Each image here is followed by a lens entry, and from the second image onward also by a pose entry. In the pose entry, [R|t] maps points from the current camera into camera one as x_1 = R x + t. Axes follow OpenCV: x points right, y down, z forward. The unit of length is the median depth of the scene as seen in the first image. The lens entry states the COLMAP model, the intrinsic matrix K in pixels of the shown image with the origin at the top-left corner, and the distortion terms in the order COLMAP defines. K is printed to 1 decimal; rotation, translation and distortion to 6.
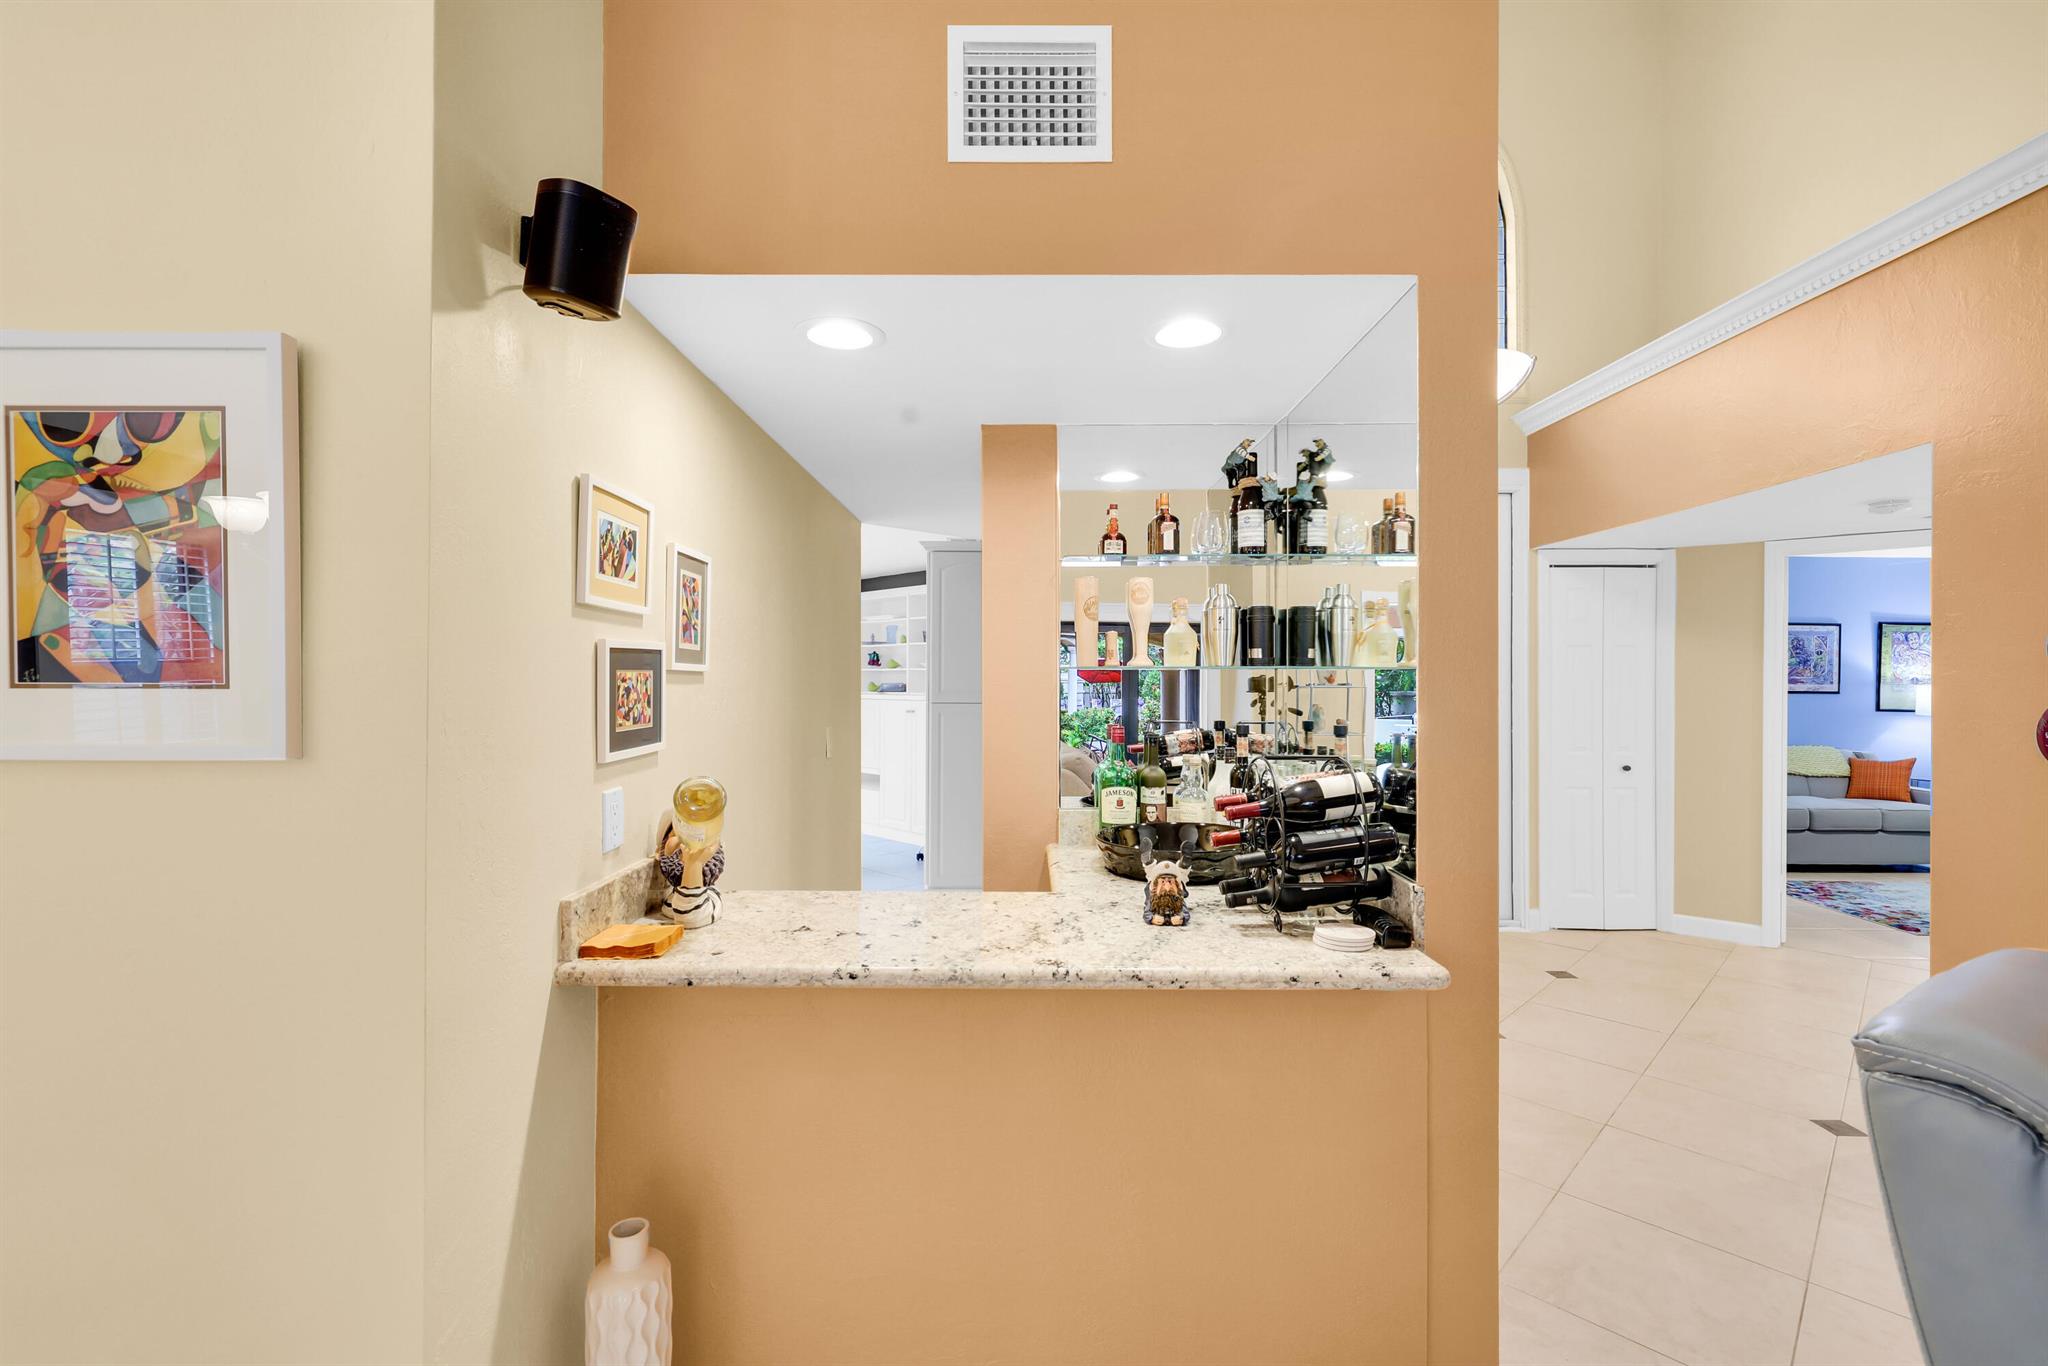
lens RADIAL K [[876.6, 0, 1026.1], [0, 876.6, 676.9], [0, 0, 1]] dist [0.000868, 0.000023]
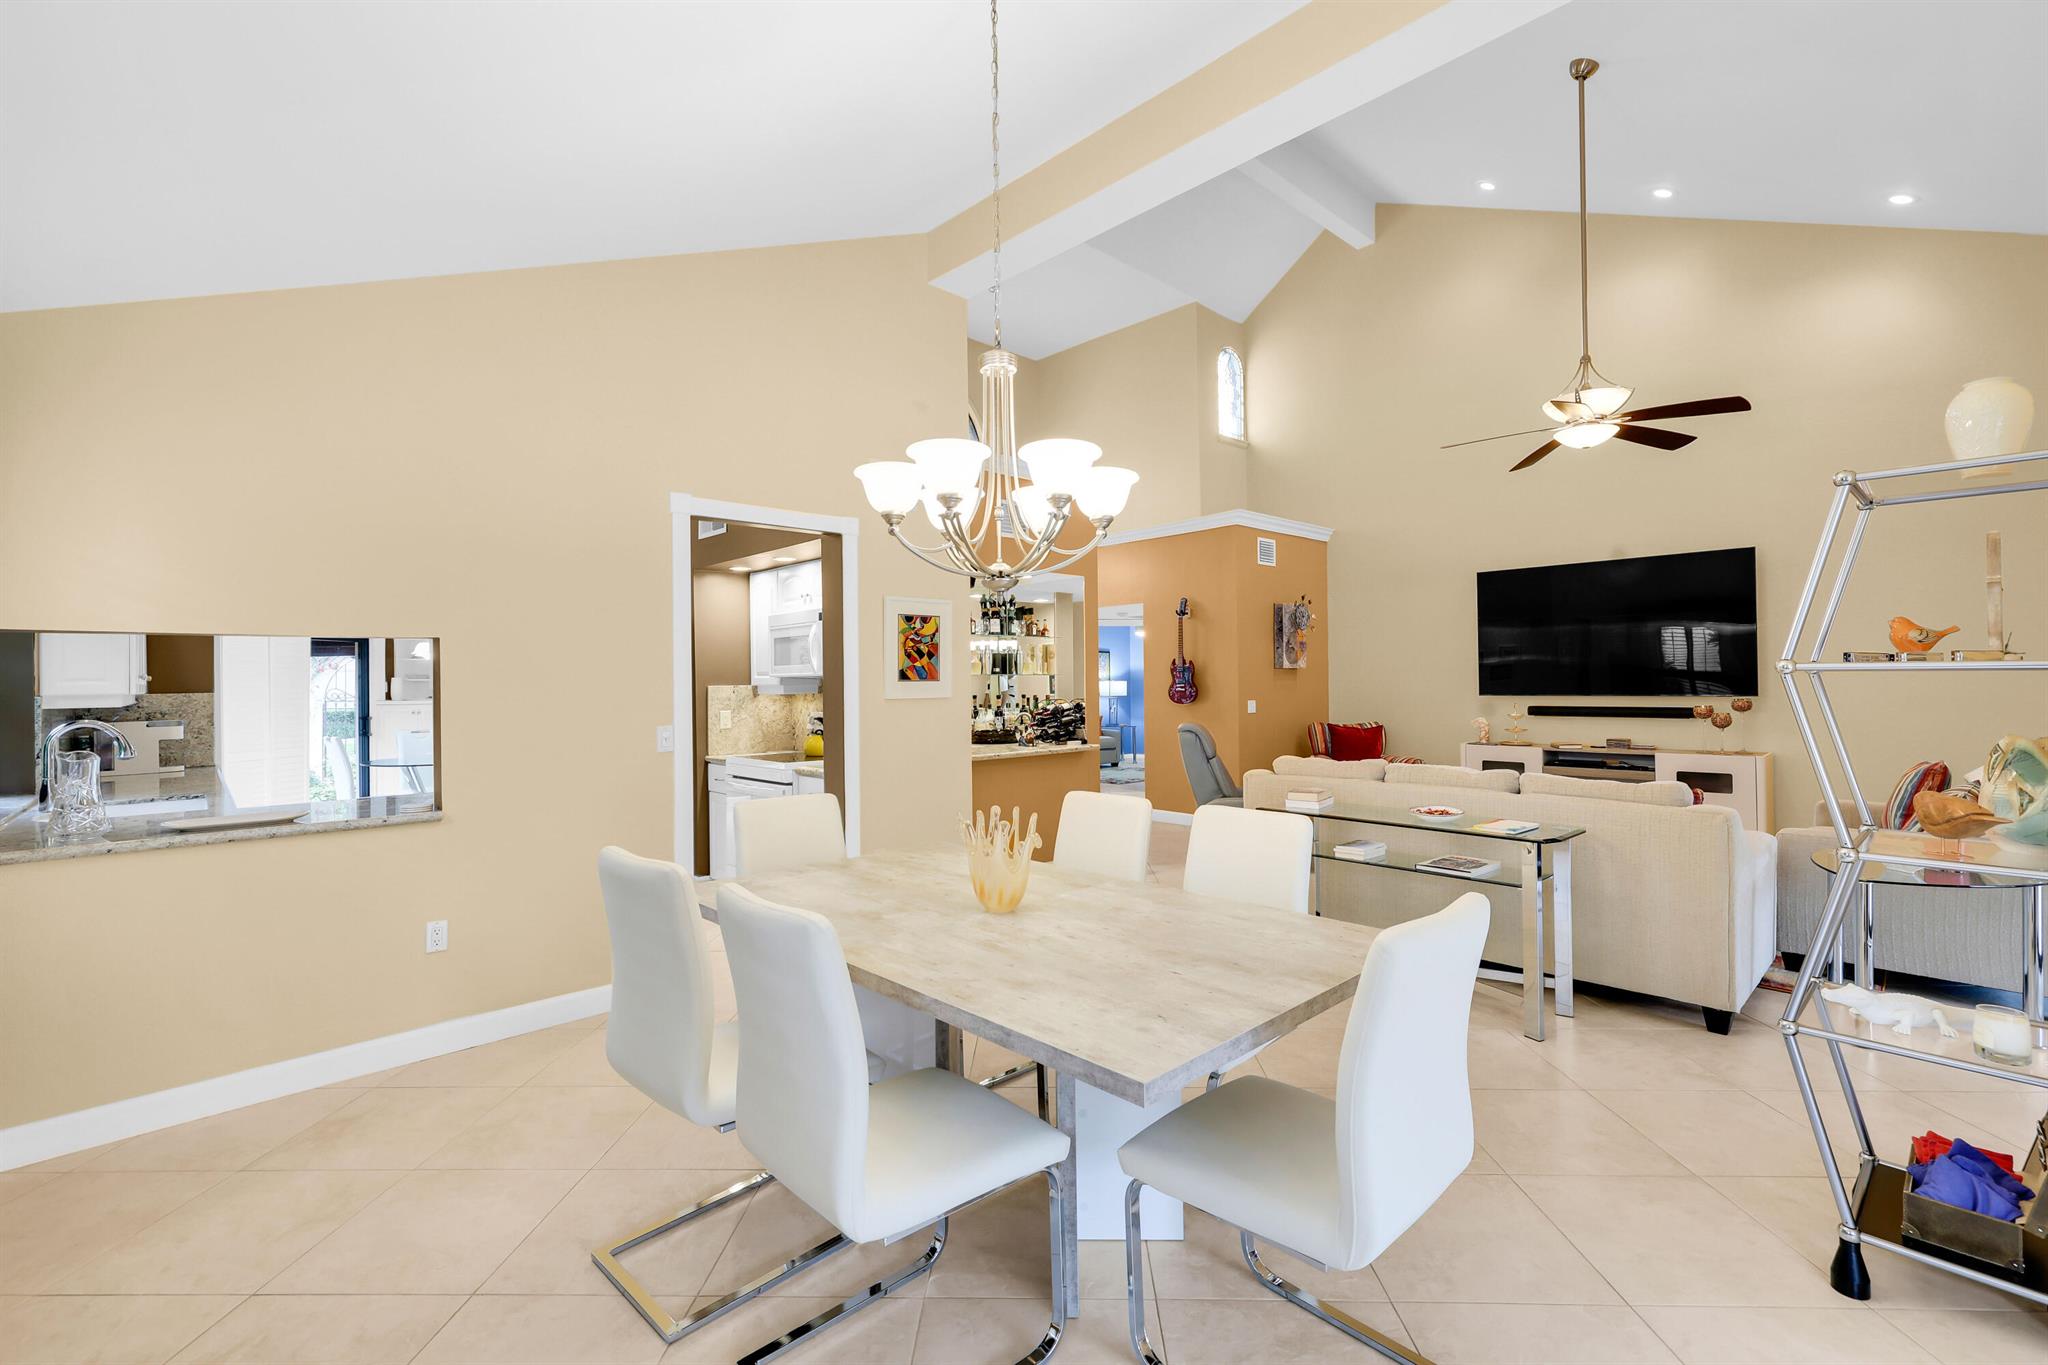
lens RADIAL K [[876.6, 0, 1022.5], [0, 876.6, 683.8], [0, 0, 1]] dist [0.000868, 0.000023]
pose [[0.719721, -0.011342, 0.694171, -3.628522], [0.009313, 0.999934, 0.006682, 0.001927], [-0.694201, 0.001656, 0.719779, -2.407420]]
